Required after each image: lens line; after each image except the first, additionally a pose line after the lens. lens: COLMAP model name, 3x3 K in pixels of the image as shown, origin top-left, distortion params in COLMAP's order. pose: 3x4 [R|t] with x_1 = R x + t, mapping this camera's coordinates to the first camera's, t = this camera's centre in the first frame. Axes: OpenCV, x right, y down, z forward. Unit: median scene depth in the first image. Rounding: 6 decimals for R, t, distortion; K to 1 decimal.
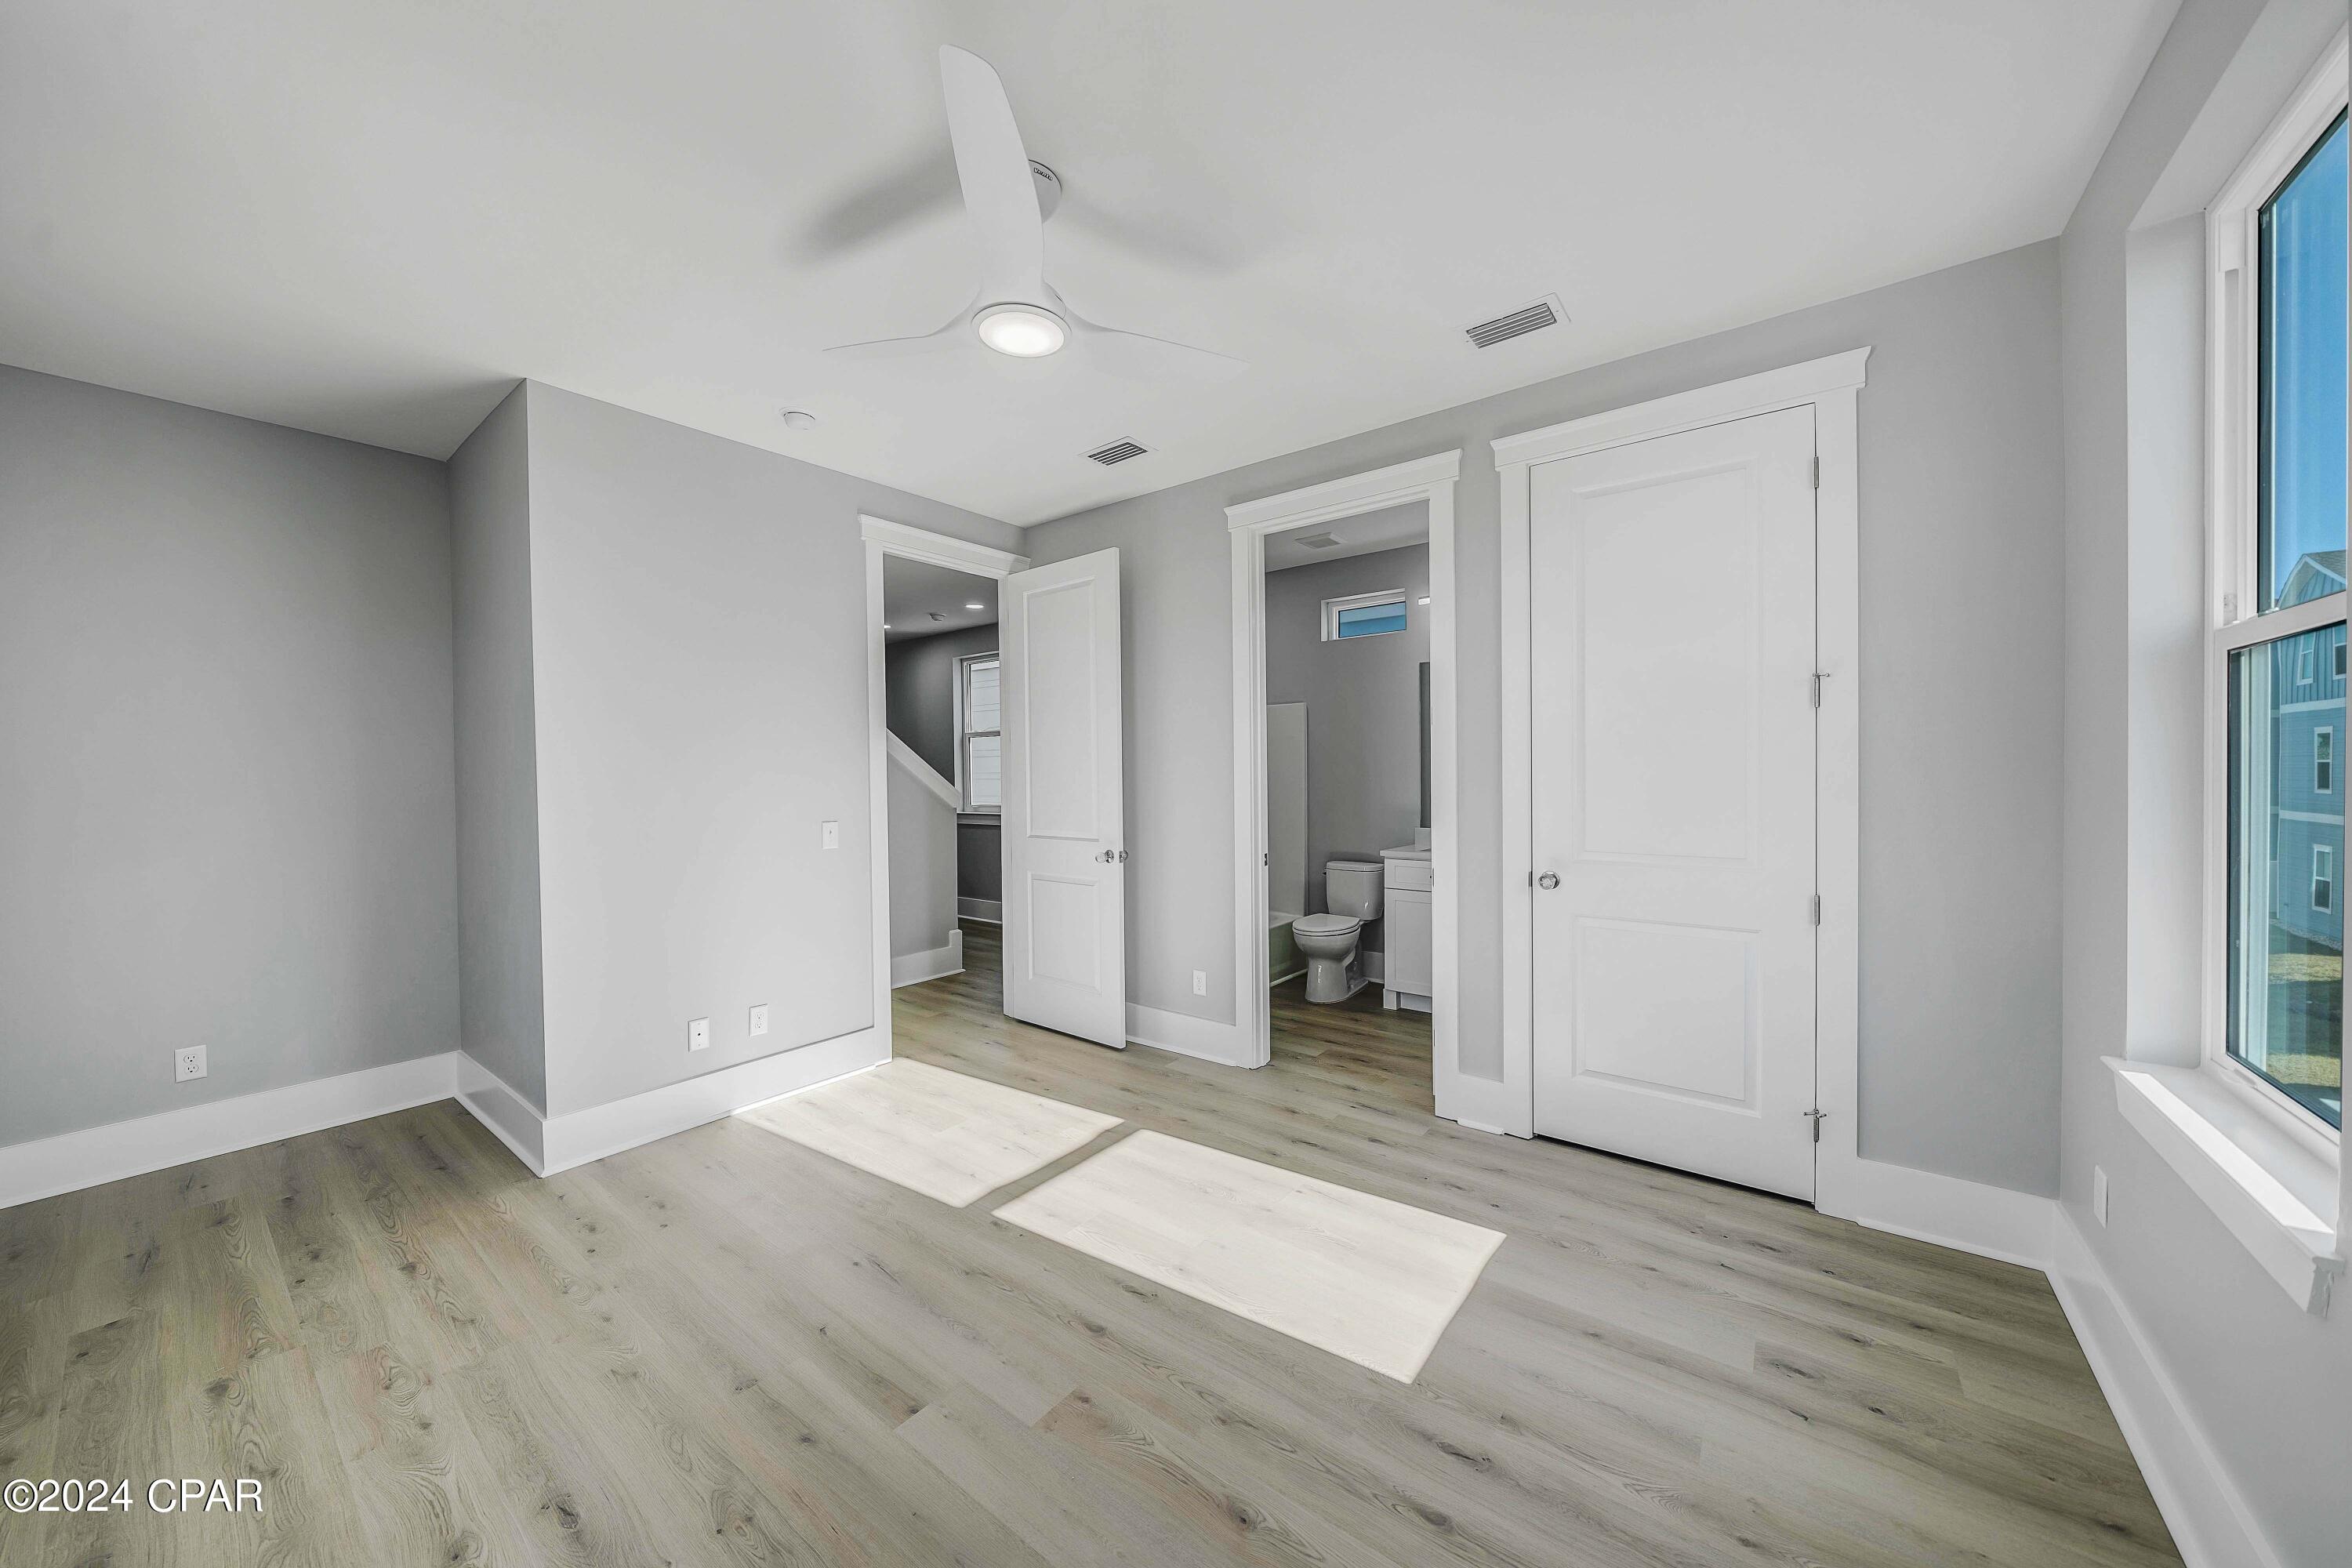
lens RADIAL K [[815.5, 0, 1178.5], [0, 815.5, 771.7], [0, 0, 1]] dist [-0.001965, -0.000254]
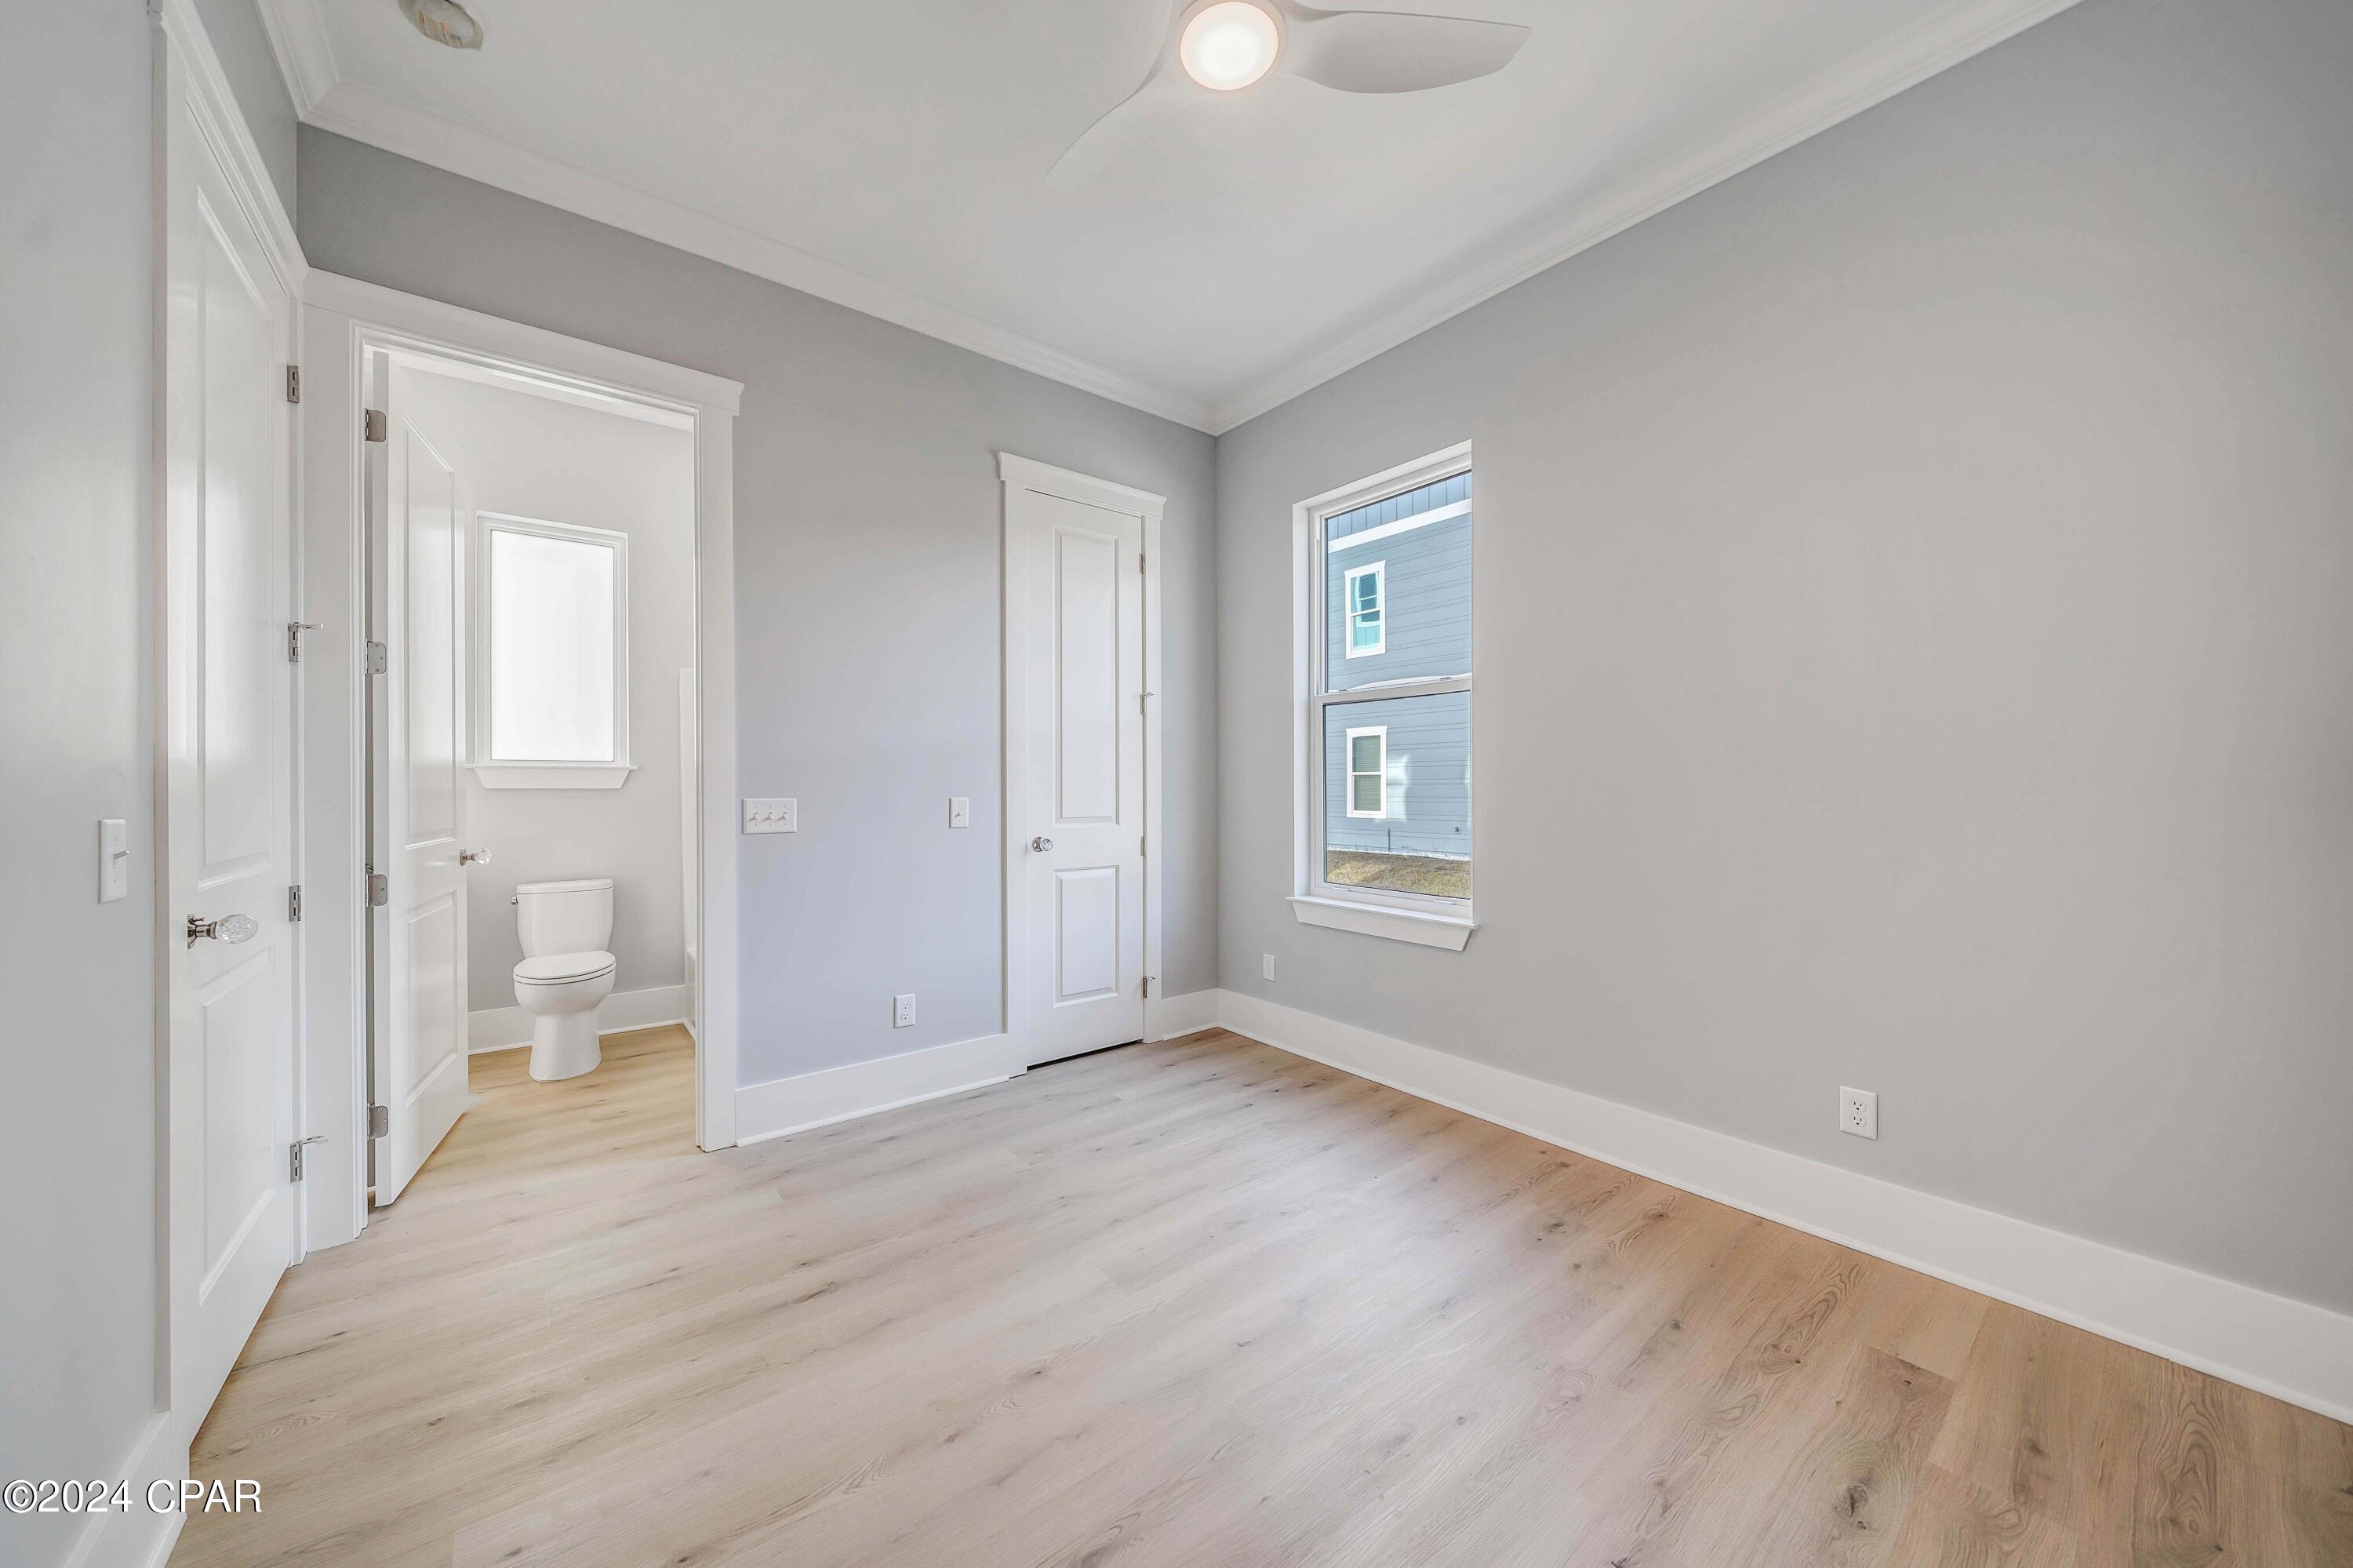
lens RADIAL K [[826.1, 0, 1176.5], [0, 826.1, 784.0], [0, 0, 1]] dist [-0.000685, -0.000104]
pose [[0.233298, 0.001113, 0.972405, -0.907644], [-0.003292, 0.999995, -0.000355, 0.071870], [-0.972400, -0.003118, 0.233301, 0.763314]]
